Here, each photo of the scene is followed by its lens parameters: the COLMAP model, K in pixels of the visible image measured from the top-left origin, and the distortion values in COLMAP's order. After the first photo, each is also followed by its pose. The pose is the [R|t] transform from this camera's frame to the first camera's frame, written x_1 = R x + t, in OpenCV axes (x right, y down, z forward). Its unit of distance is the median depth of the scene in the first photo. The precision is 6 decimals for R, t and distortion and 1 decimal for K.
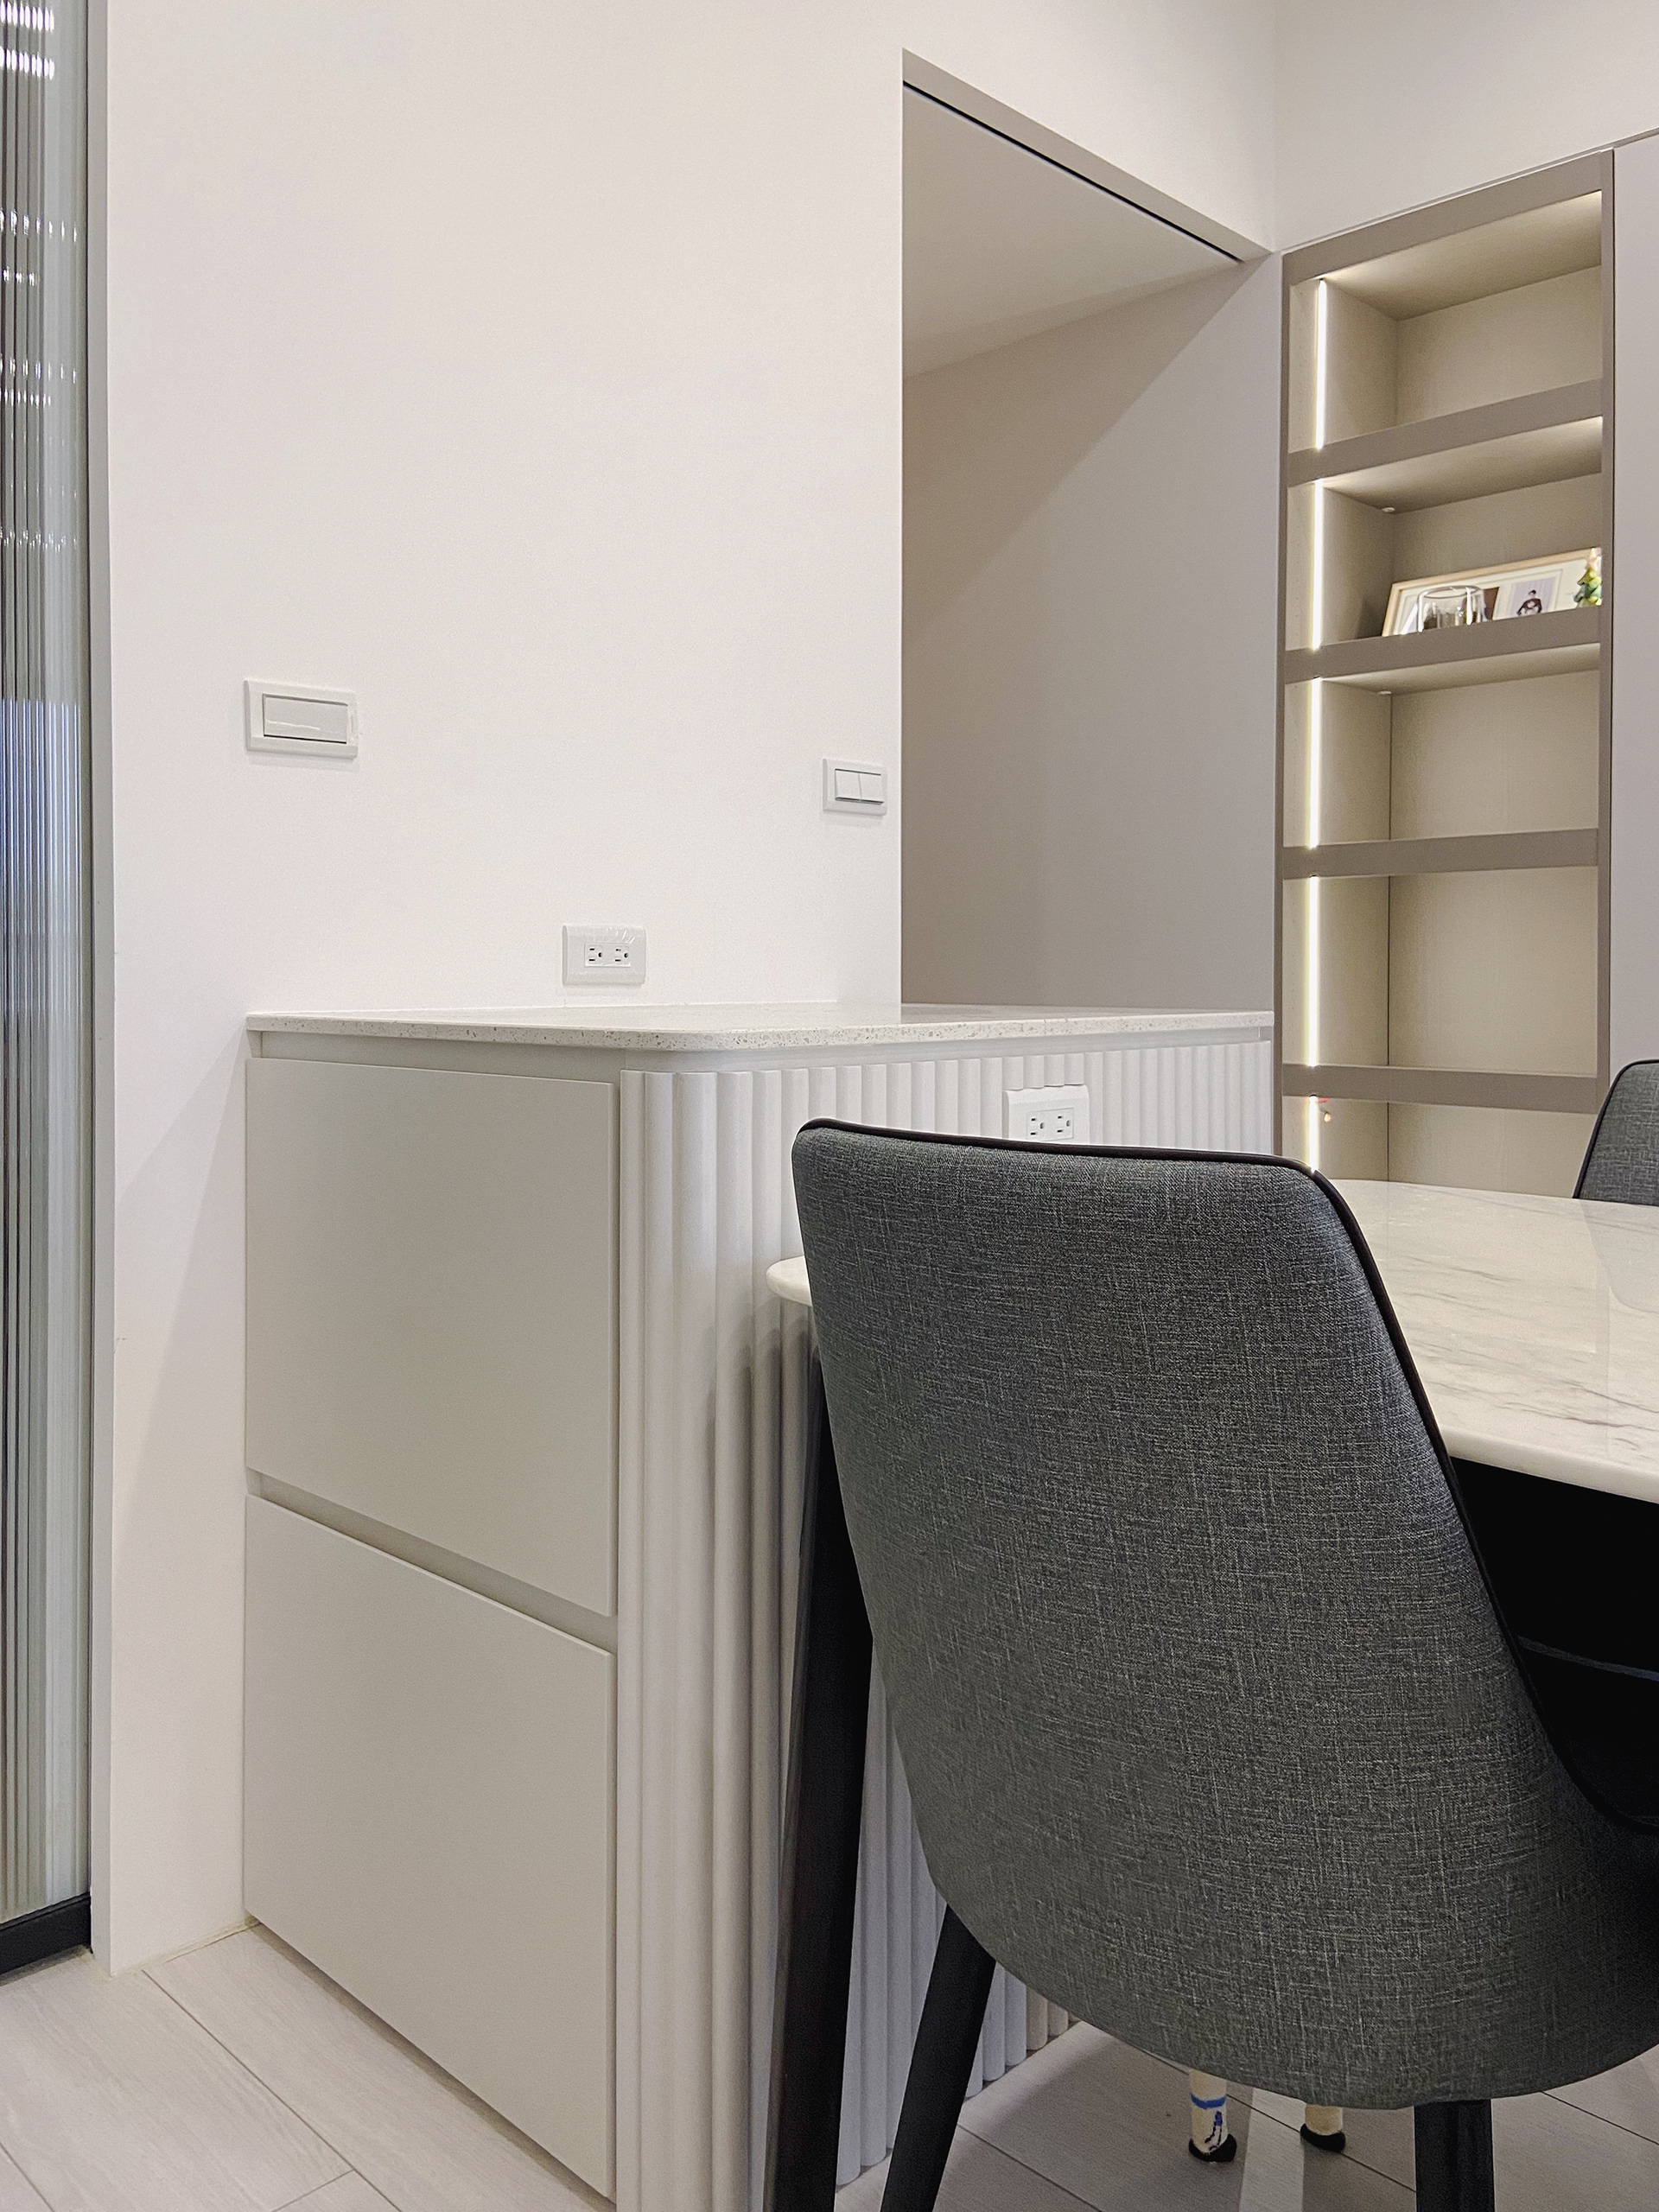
lens RADIAL K [[1745.6, 0, 826.2], [0, 1745.6, 987.3], [0, 0, 1]] dist [0.002228, -0.002277]
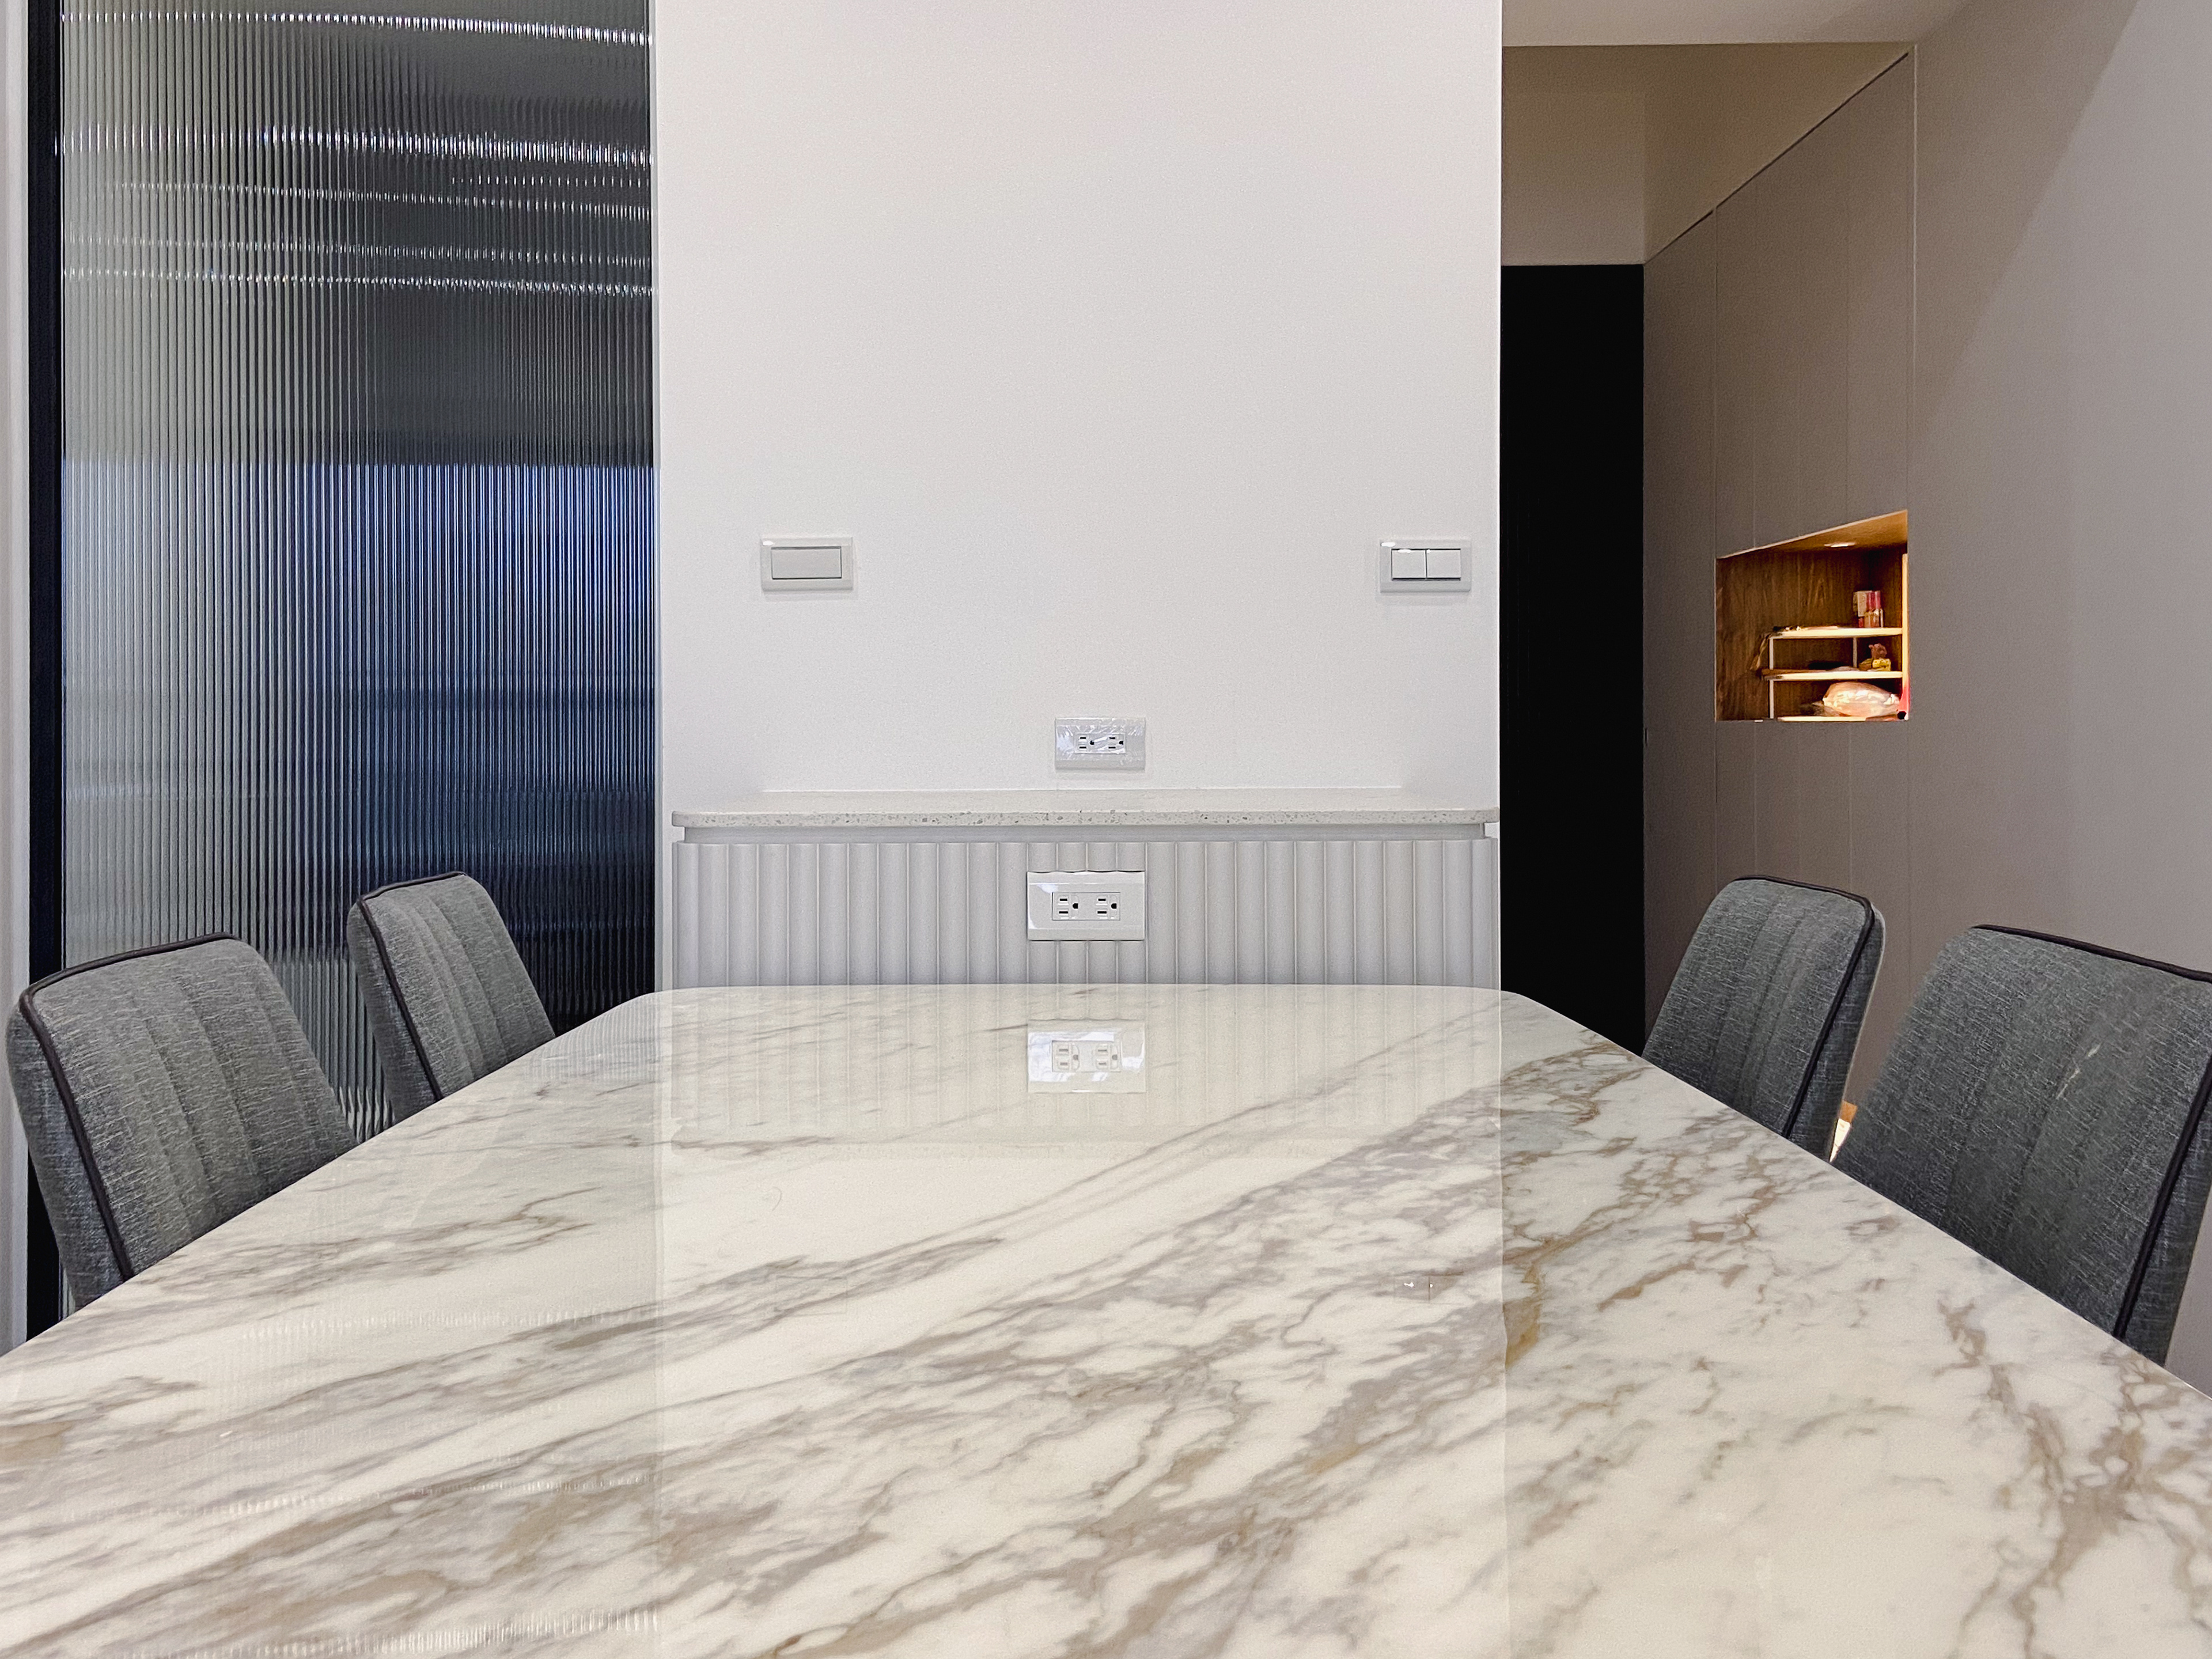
lens RADIAL K [[2109.7, 0, 1106.0], [0, 2109.7, 829.5], [0, 0, 1]] dist [0.008648, 0.005438]
pose [[0.719083, 0.030725, -0.694244, 0.923705], [-0.002899, 0.999146, 0.041216, -0.021453], [0.694918, -0.027625, 0.718558, 0.031964]]
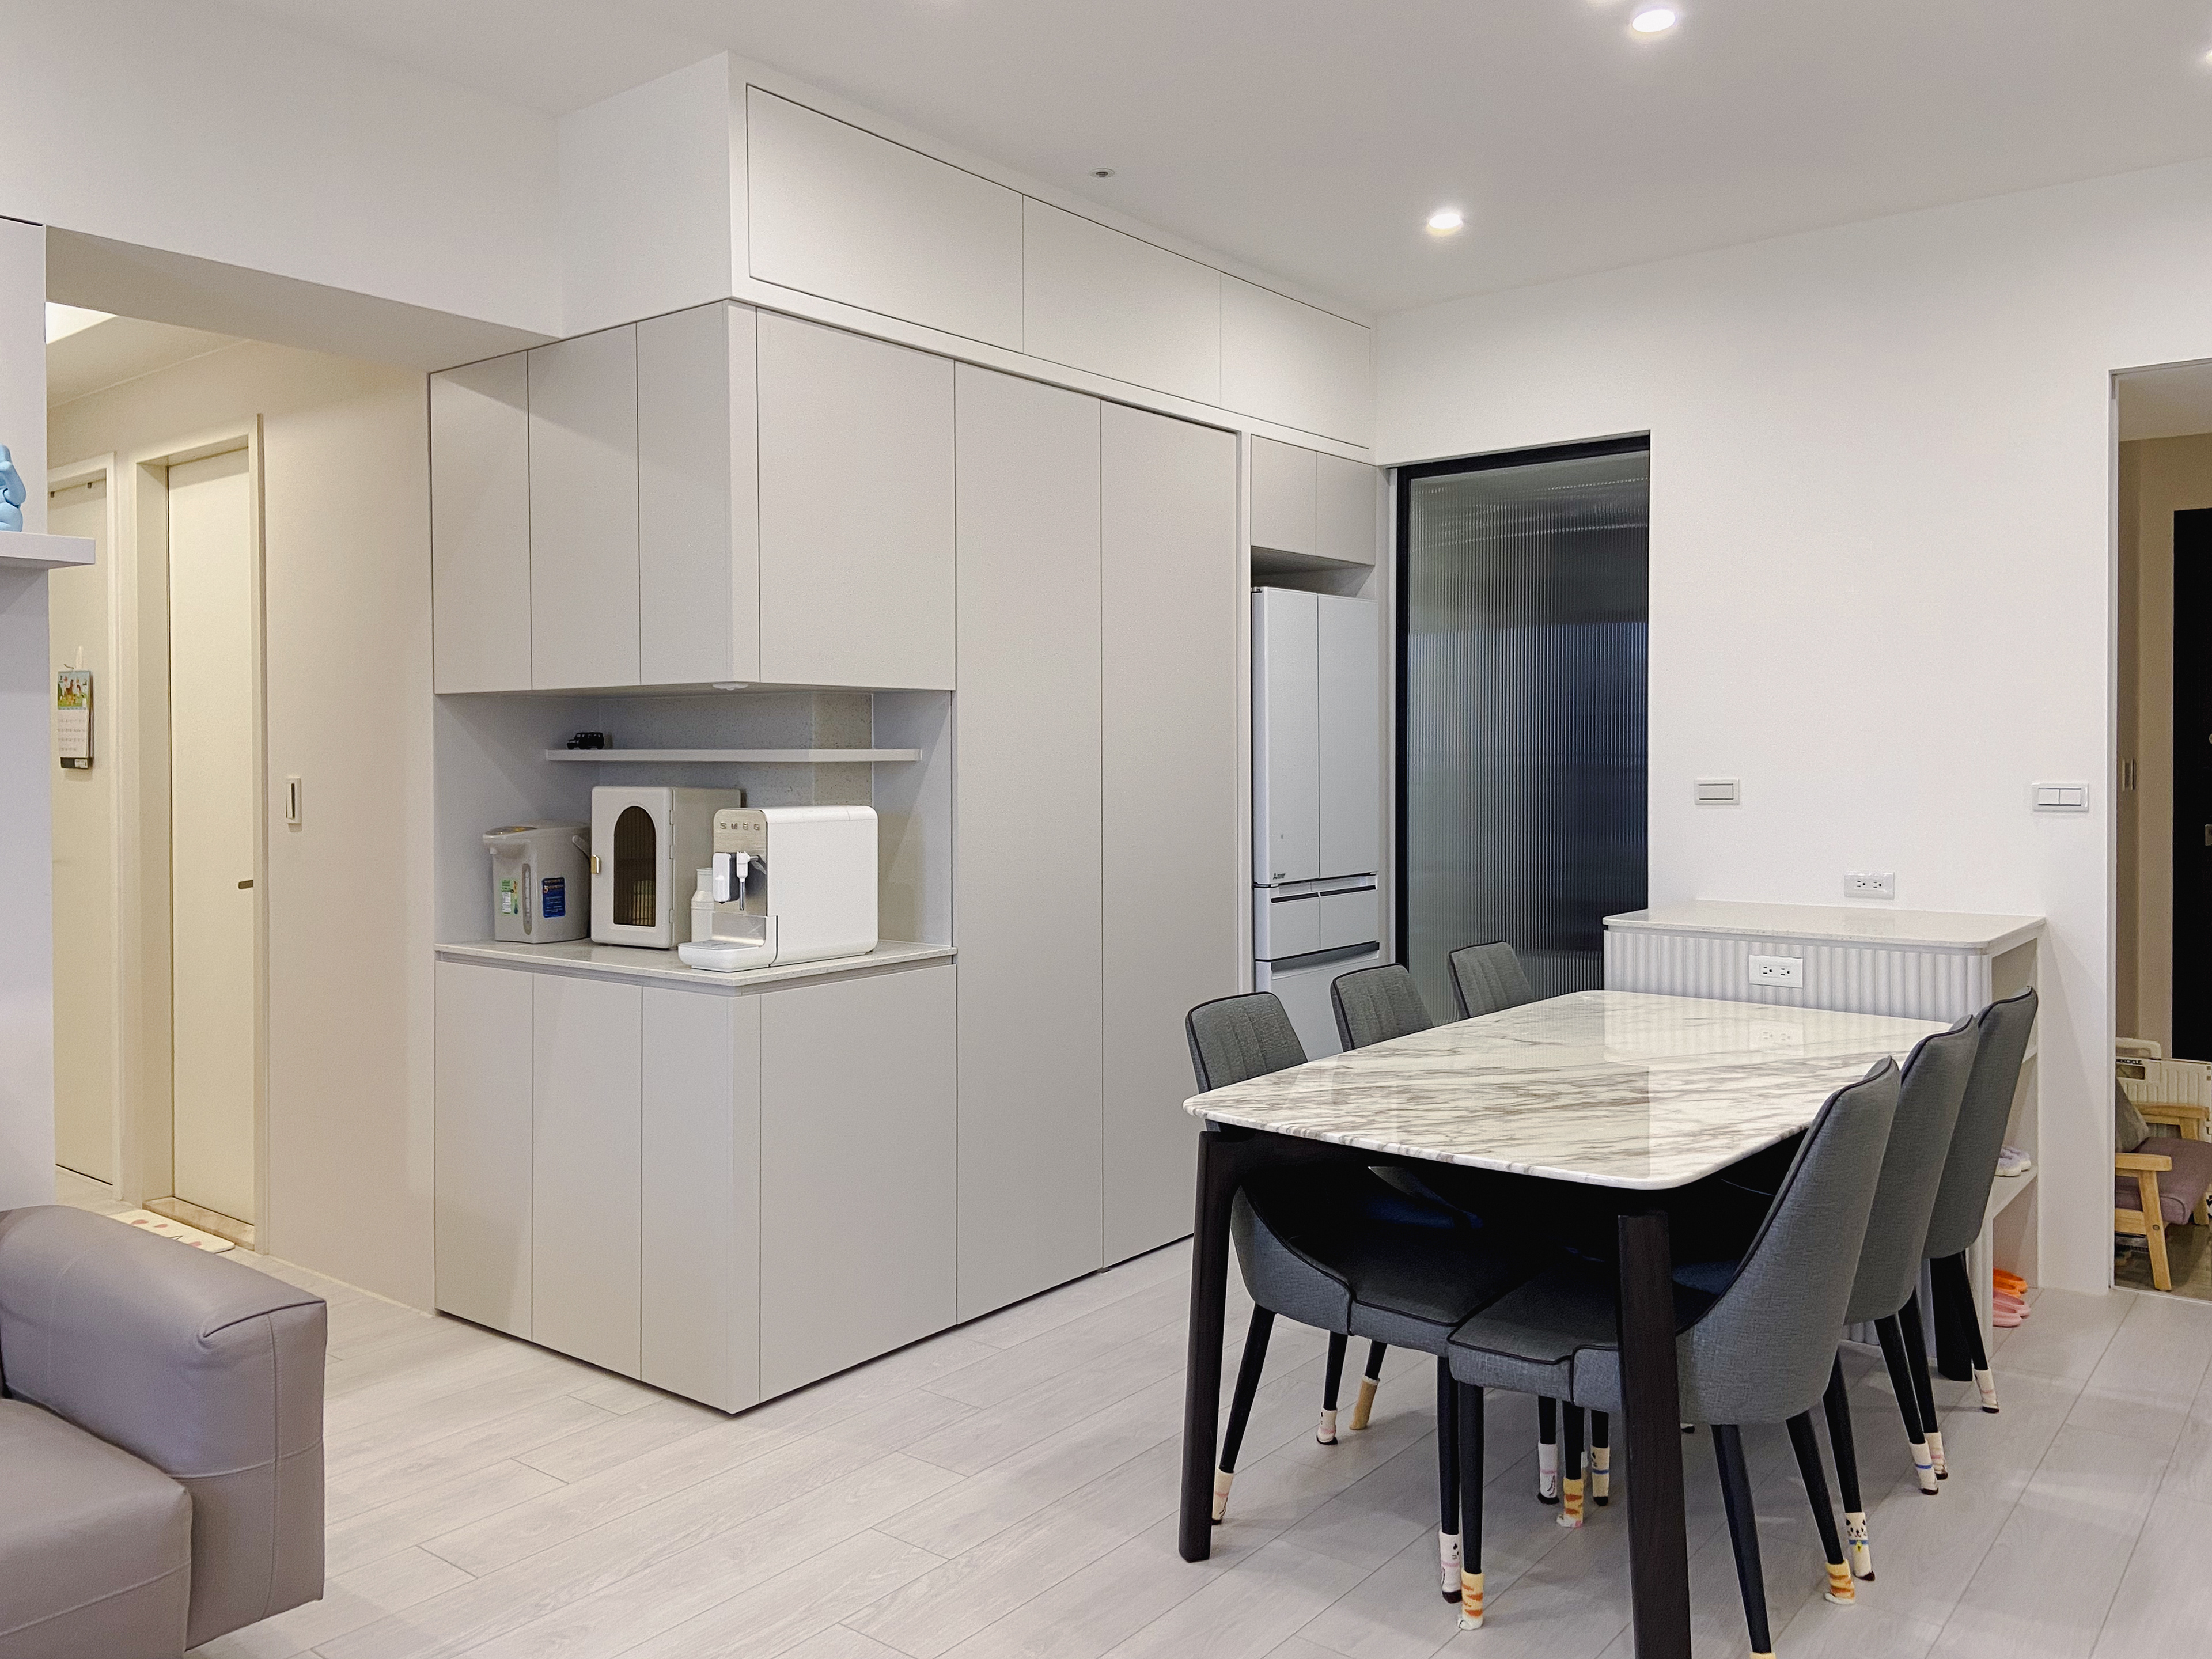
lens RADIAL K [[1709.4, 0, 1095.1], [0, 1709.4, 771.4], [0, 0, 1]] dist [0.109330, -0.129344]
pose [[0.111911, 0.013590, -0.993625, 2.198759], [-0.003190, 0.999906, 0.013317, -0.211812], [0.993713, 0.001679, 0.111944, -0.247041]]
